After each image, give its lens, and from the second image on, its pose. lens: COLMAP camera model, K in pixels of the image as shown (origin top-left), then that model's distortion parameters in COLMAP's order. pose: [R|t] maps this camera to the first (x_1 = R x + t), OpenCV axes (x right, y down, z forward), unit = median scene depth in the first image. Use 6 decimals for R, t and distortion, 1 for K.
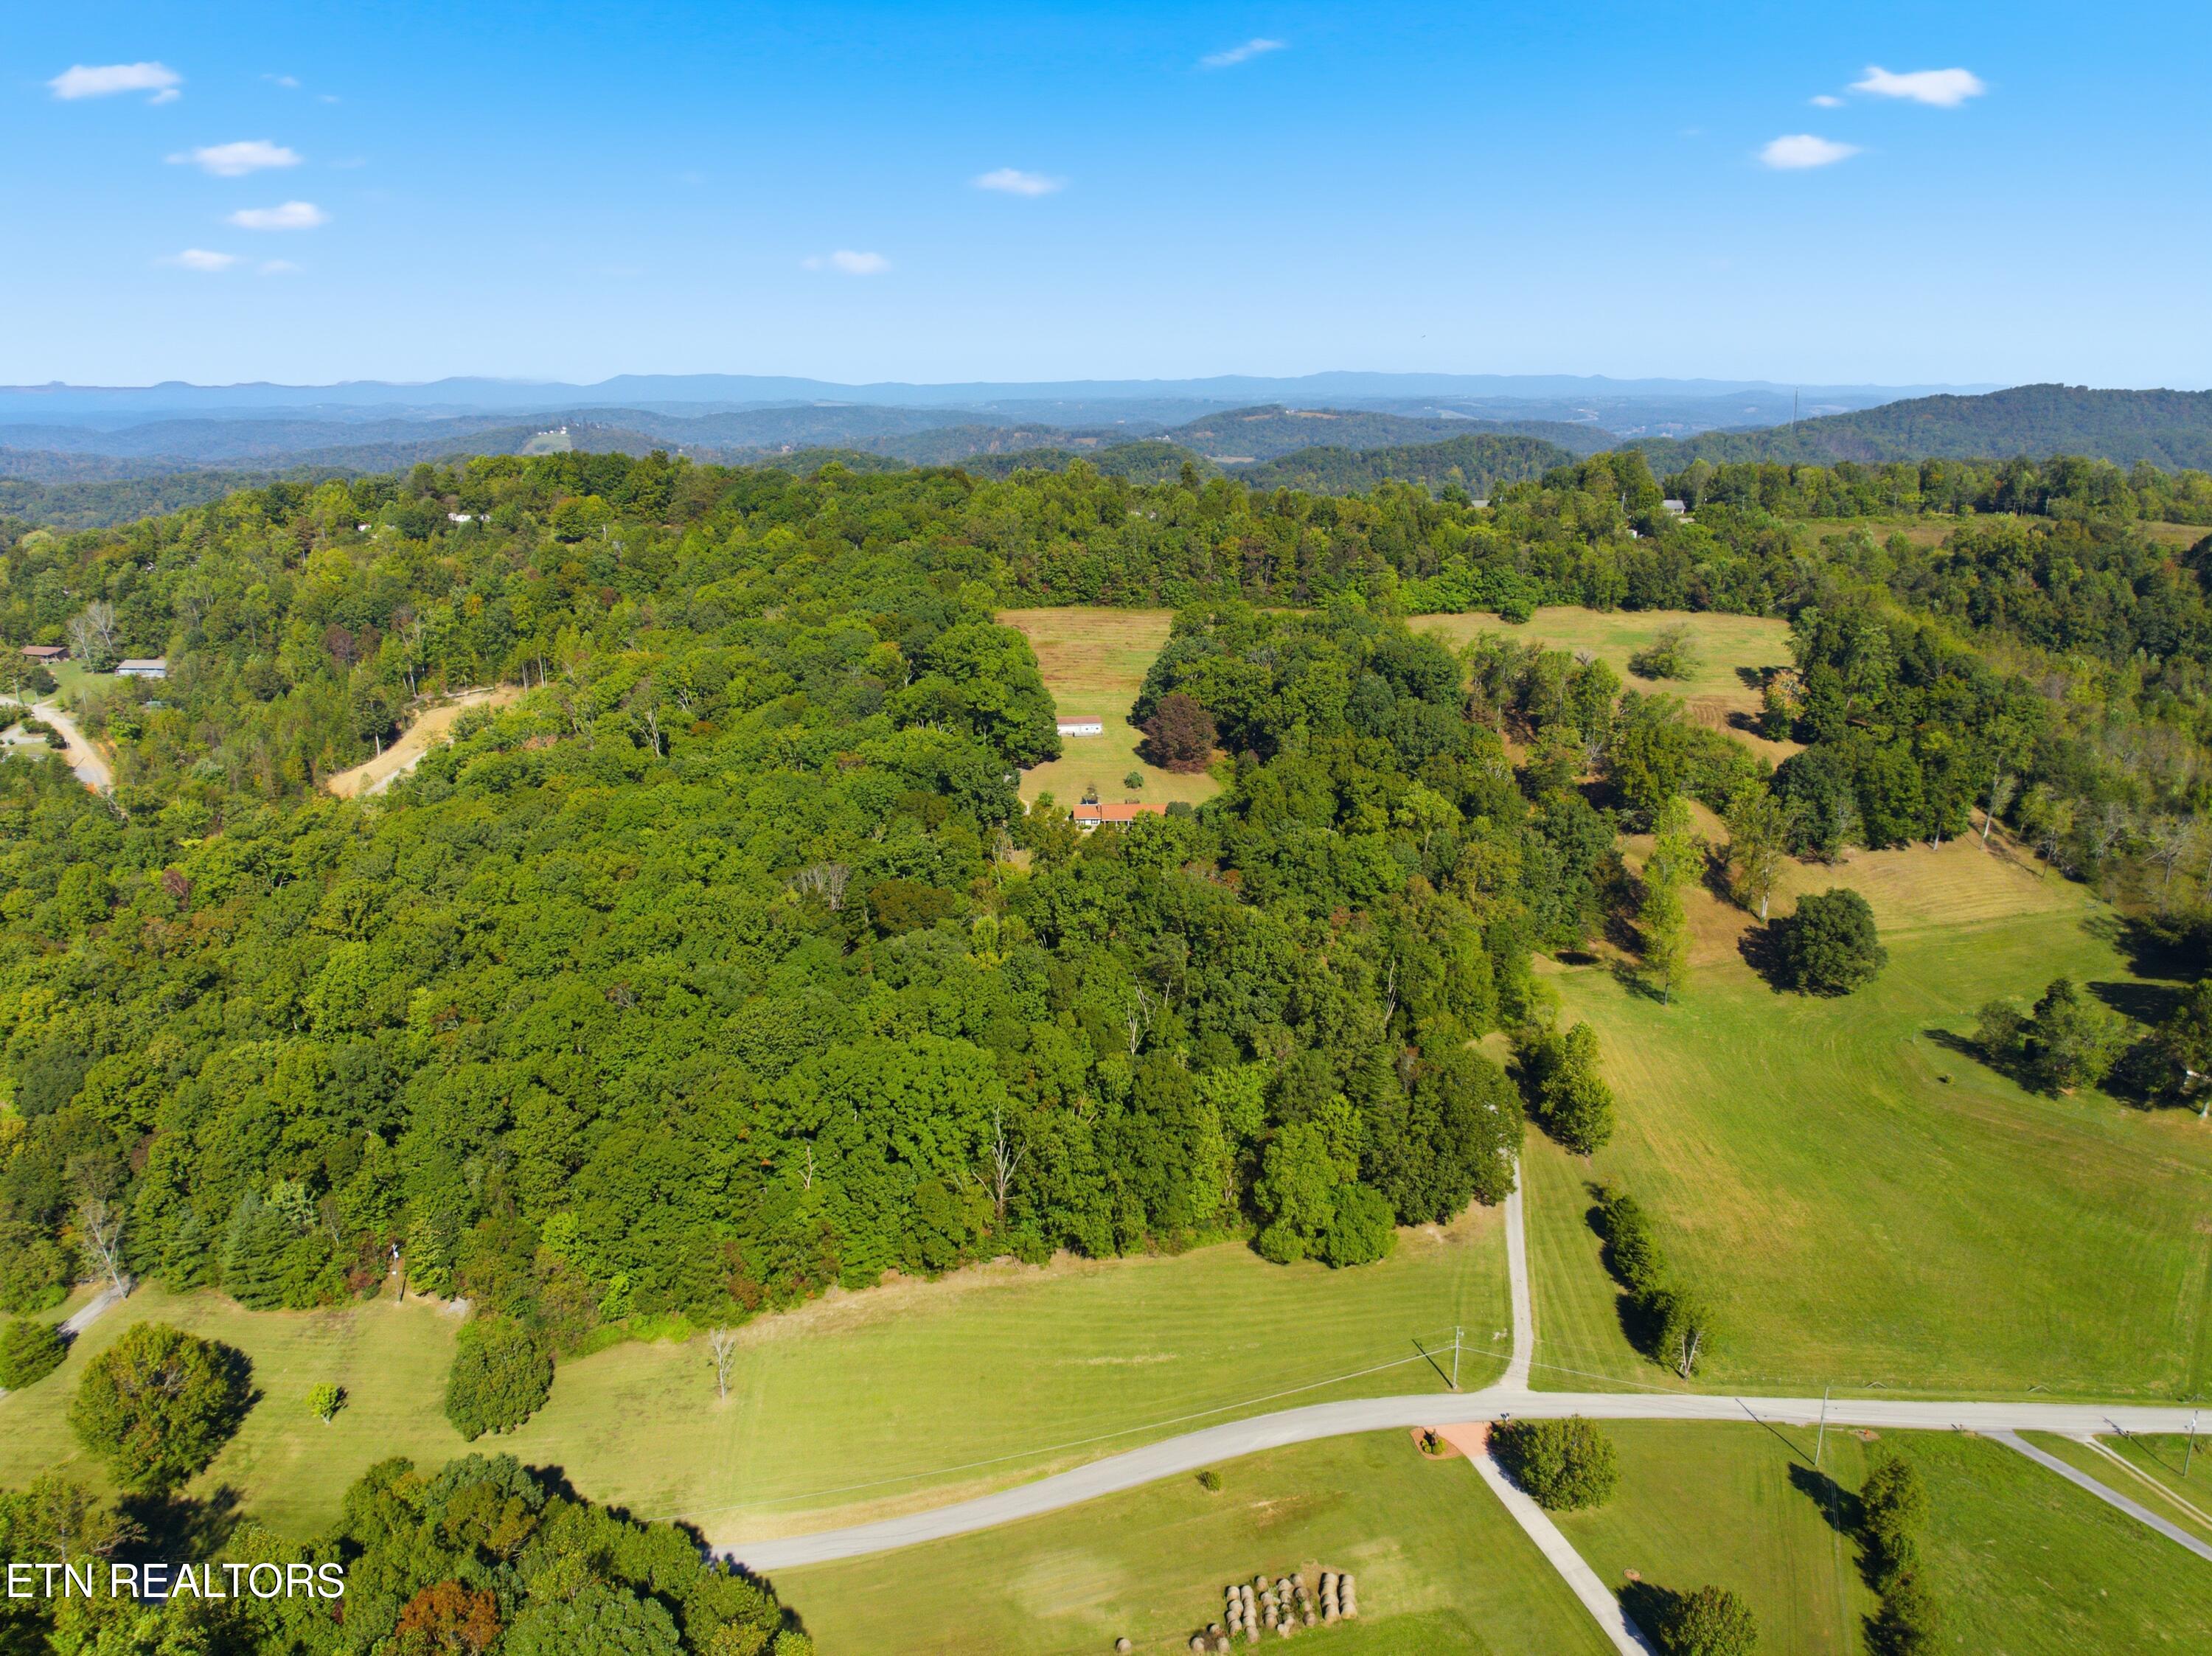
lens RADIAL K [[1554.5, 0, 1106.0], [0, 1554.5, 828.0], [0, 0, 1]] dist [-0.025954, -0.025682]
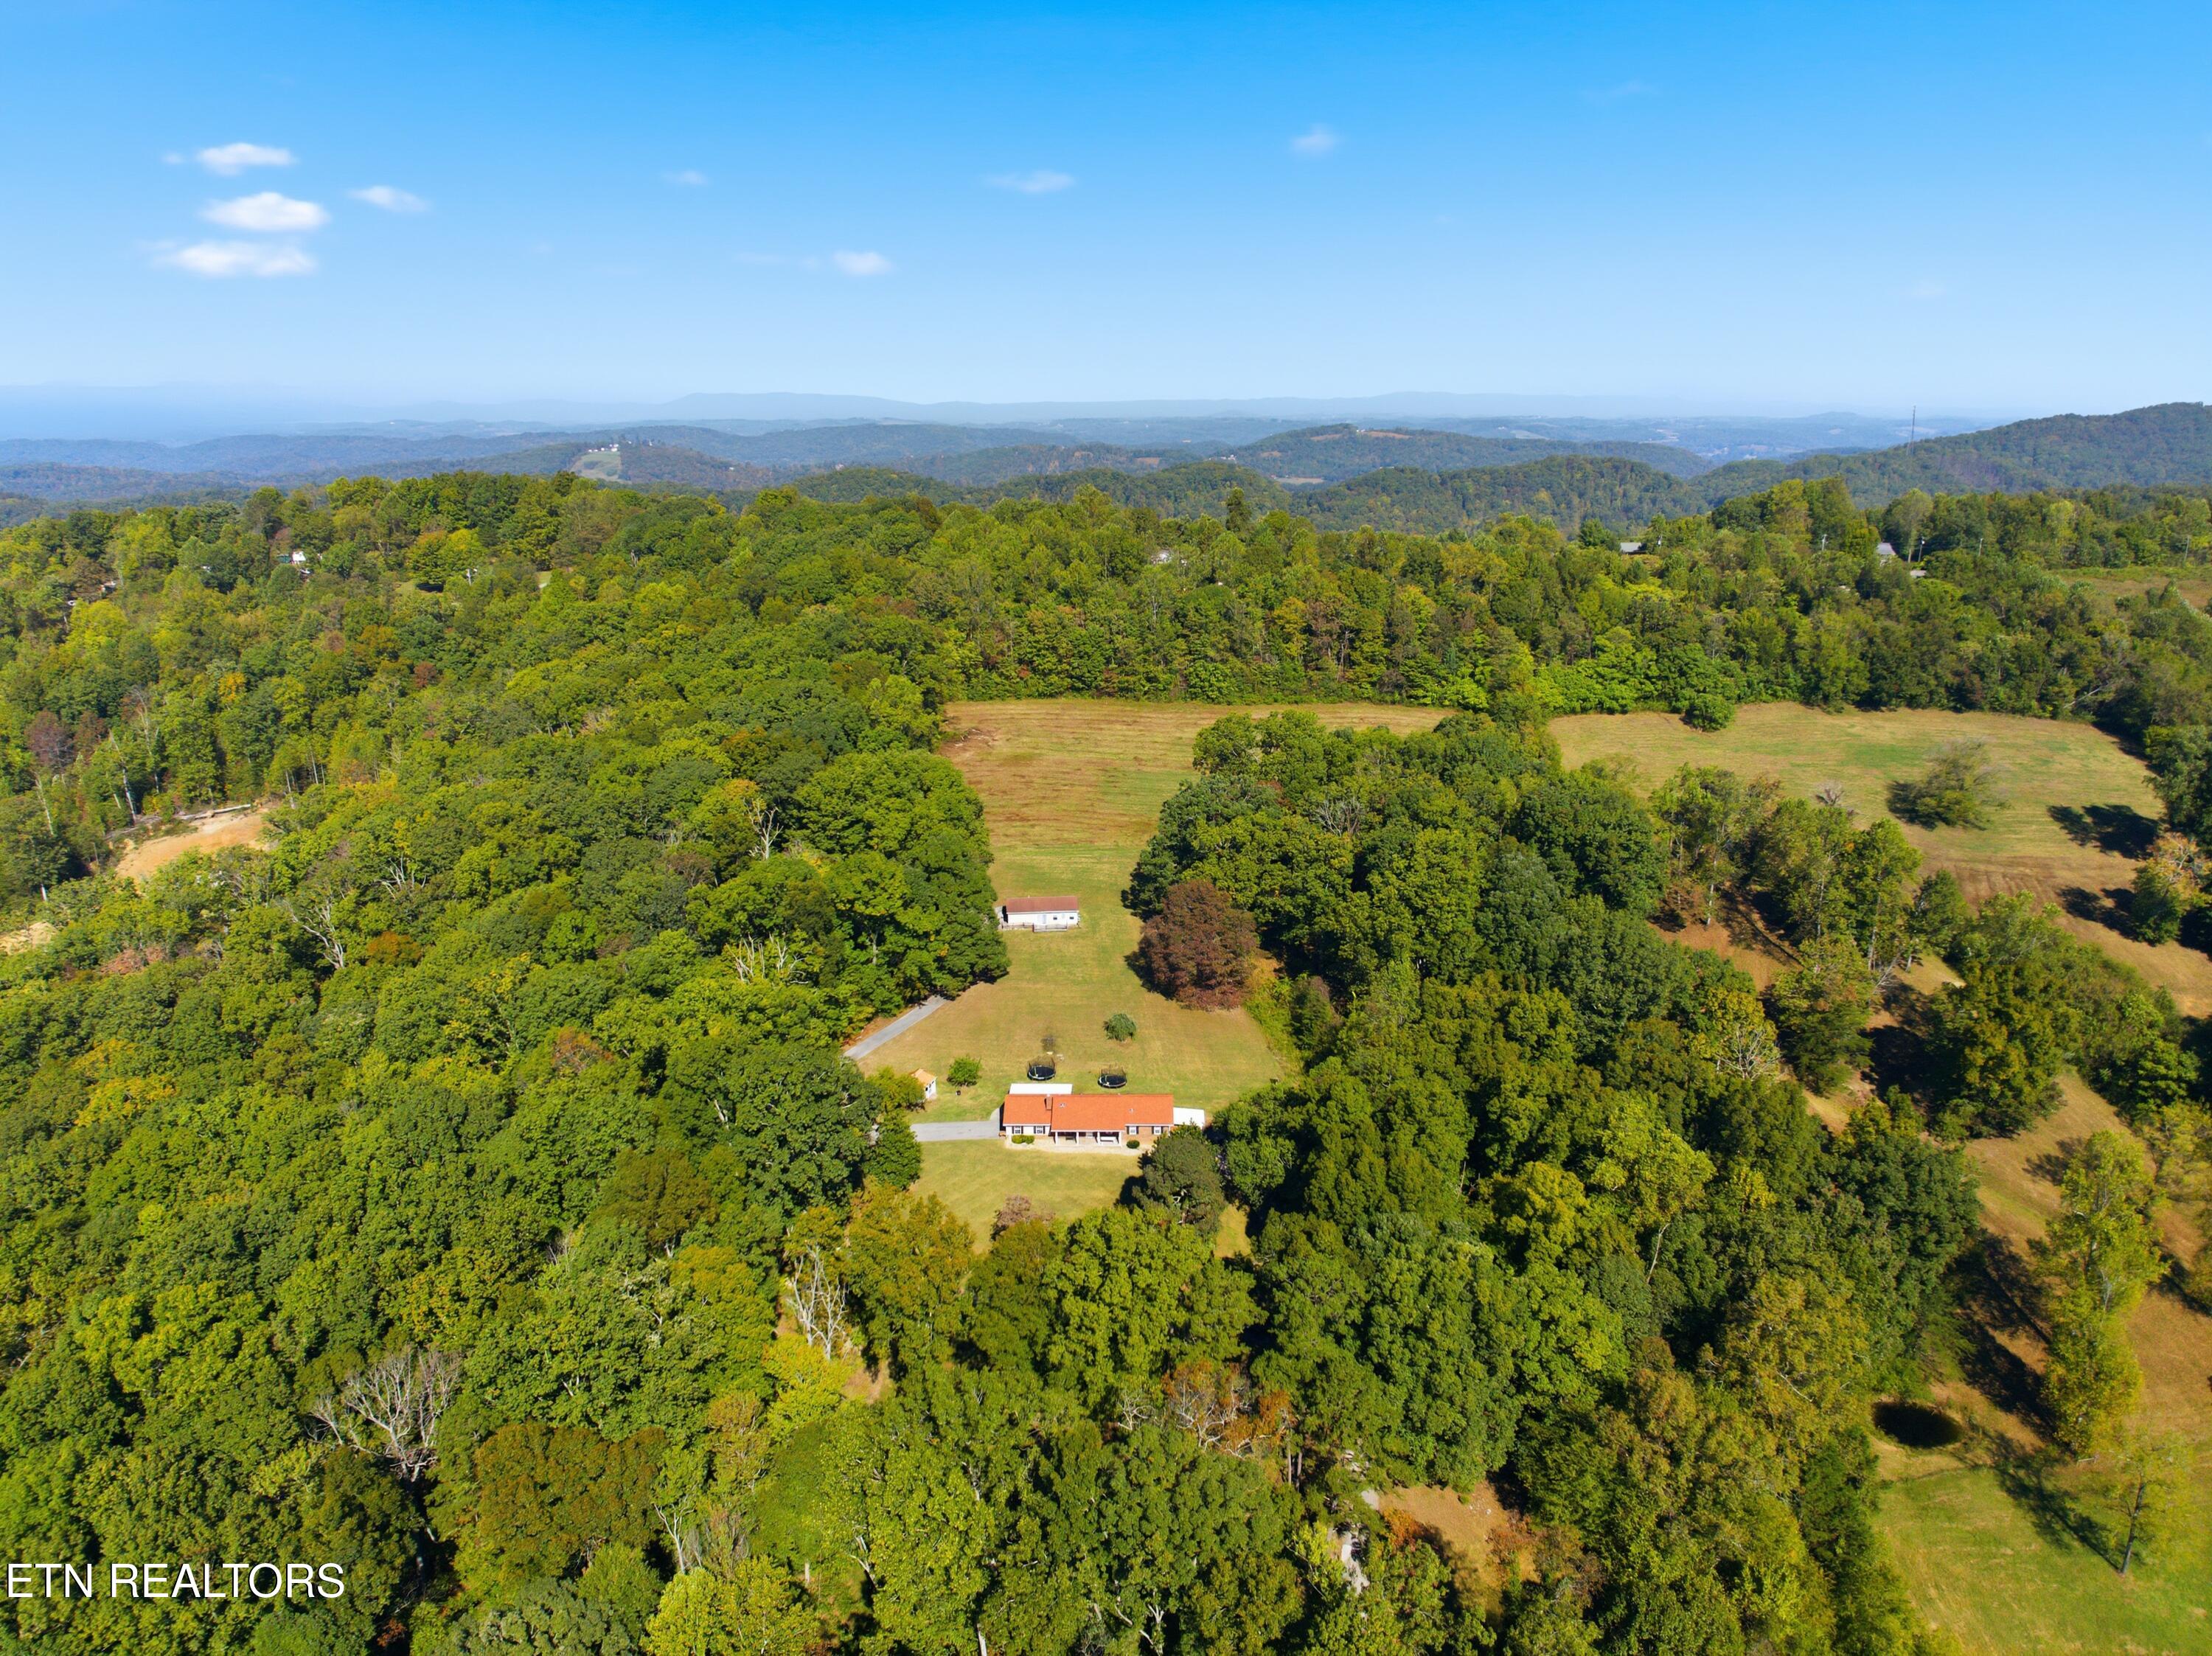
lens RADIAL K [[1552.5, 0, 1108.4], [0, 1552.5, 817.9], [0, 0, 1]] dist [-0.034958, -0.005675]
pose [[0.999128, 0.012352, -0.039886, 0.028297], [-0.013055, 0.999763, -0.017419, -0.078744], [0.039662, 0.017924, 0.999052, 0.312859]]
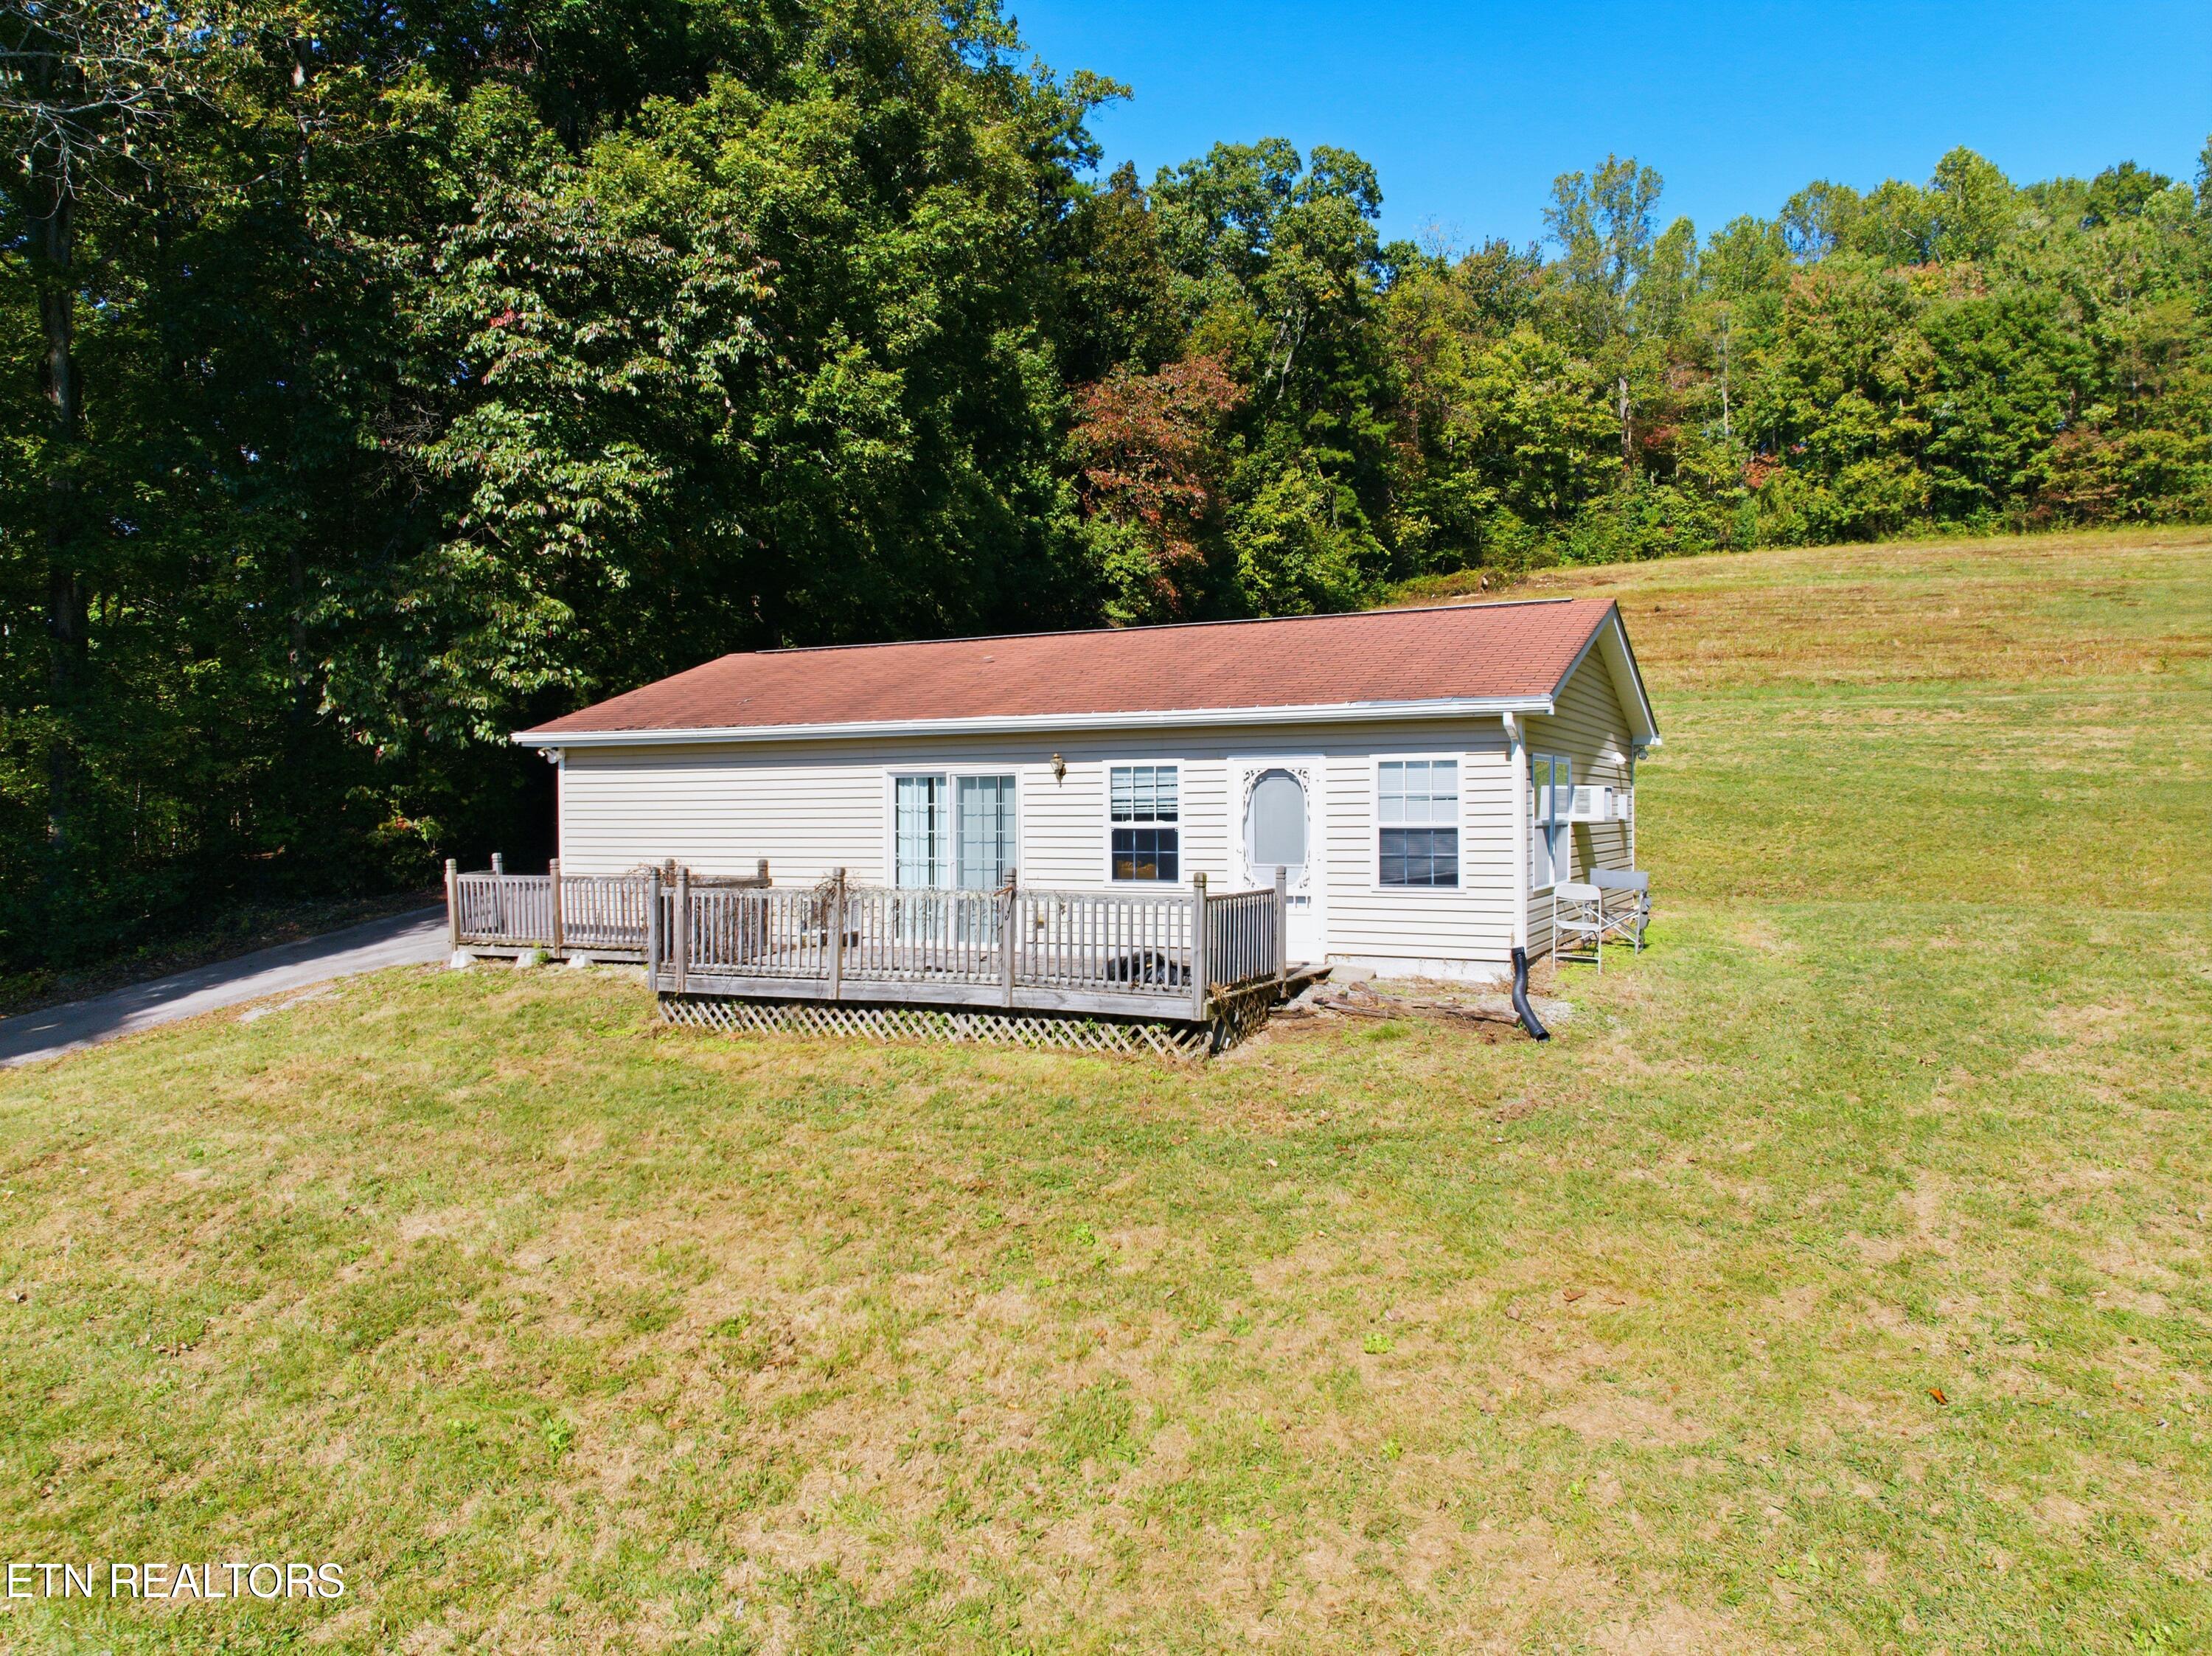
lens RADIAL K [[1570.8, 0, 1105.2], [0, 1570.8, 813.2], [0, 0, 1]] dist [-0.070304, 0.050005]
pose [[0.825764, 0.003427, -0.564006, 0.007243], [-0.156497, 0.962109, -0.223282, -0.046789], [0.541870, 0.272643, 0.795011, 0.811807]]
